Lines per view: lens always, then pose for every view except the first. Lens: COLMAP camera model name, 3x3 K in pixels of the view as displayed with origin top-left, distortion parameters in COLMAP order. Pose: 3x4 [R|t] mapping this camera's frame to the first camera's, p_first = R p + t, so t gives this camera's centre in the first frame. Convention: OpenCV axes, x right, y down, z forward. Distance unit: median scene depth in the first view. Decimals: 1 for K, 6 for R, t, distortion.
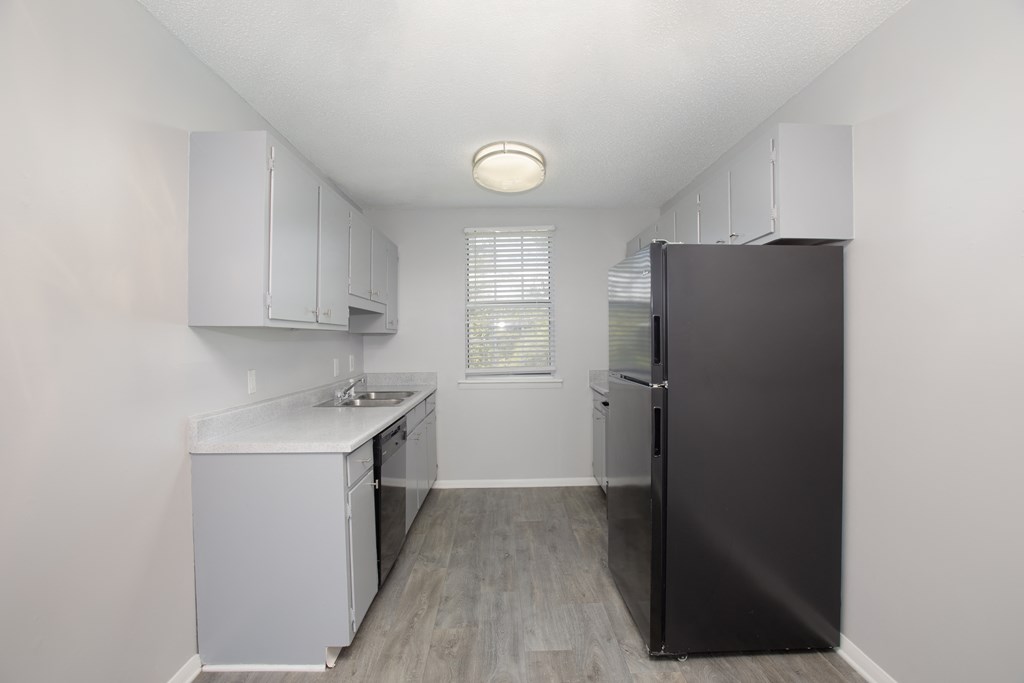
lens RADIAL K [[490.5, 0, 512.0], [0, 490.5, 341.5], [0, 0, 1]] dist [-0.033385, 0.001288]
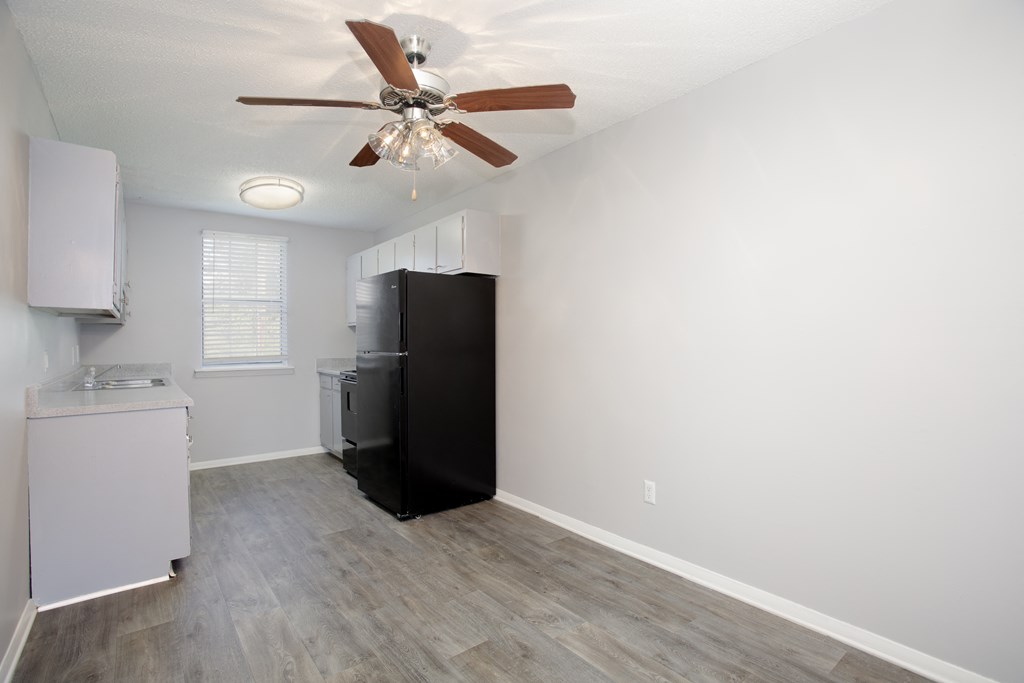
lens RADIAL K [[490.5, 0, 512.0], [0, 490.5, 341.5], [0, 0, 1]] dist [-0.033385, 0.001288]
pose [[0.792065, 0.001515, 0.610434, -0.296582], [0.005764, 0.999934, -0.009960, 0.045728], [-0.610409, 0.011407, 0.792004, -0.385303]]
